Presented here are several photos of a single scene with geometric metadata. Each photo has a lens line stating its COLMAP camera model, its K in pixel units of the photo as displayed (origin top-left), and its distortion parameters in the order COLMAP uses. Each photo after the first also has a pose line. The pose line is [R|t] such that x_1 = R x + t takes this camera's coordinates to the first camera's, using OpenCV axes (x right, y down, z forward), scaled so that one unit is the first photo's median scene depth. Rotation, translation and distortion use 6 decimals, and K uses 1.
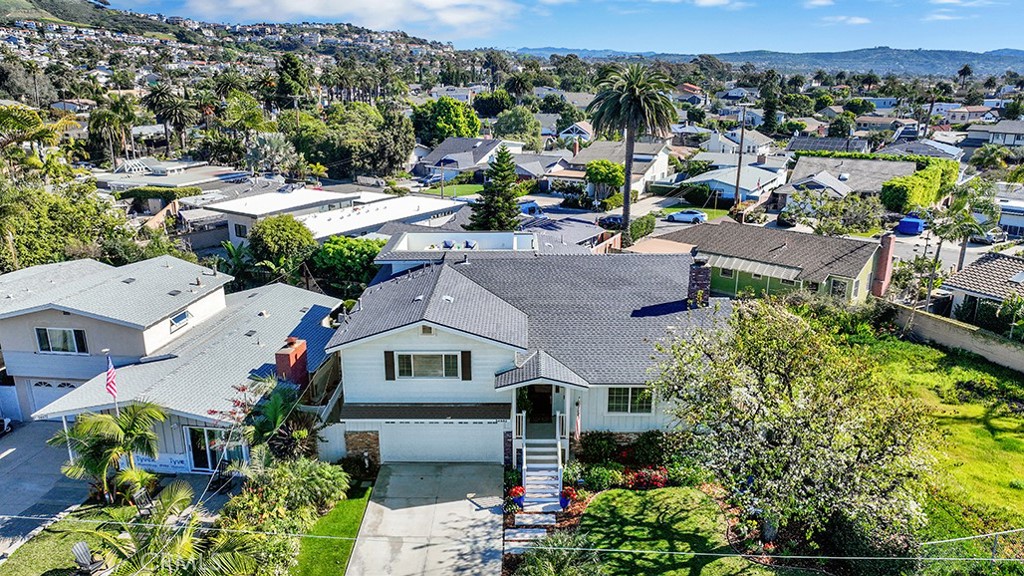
lens RADIAL K [[717.0, 0, 512.0], [0, 717.0, 288.0], [0, 0, 1]] dist [0.001162, -0.001645]
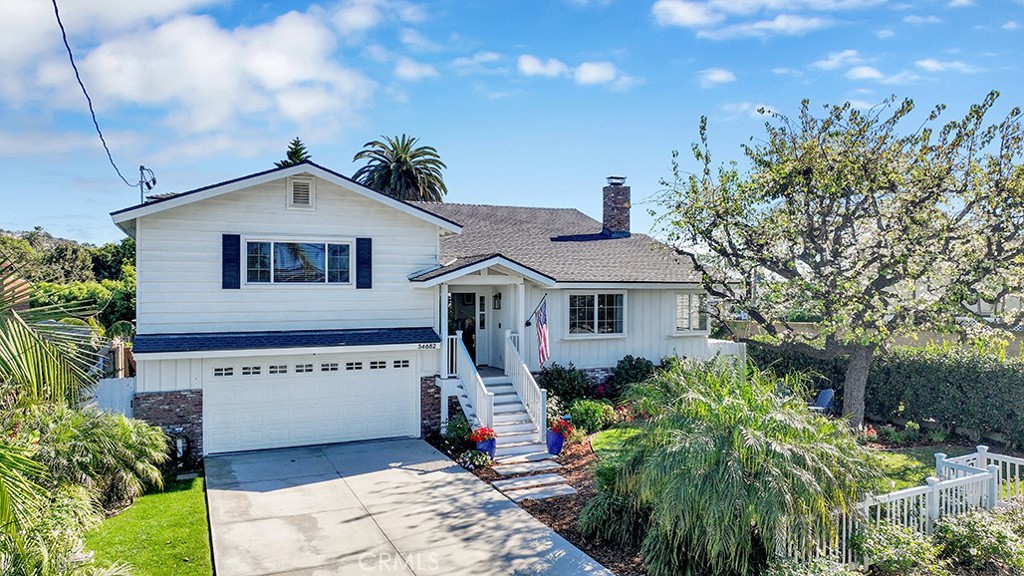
lens RADIAL K [[717.0, 0, 512.0], [0, 717.0, 288.0], [0, 0, 1]] dist [0.001162, -0.001645]
pose [[0.905938, 0.002135, 0.423405, -0.216667], [0.117836, 0.959210, -0.256966, 0.312647], [-0.406682, 0.282688, 0.868733, 0.425984]]
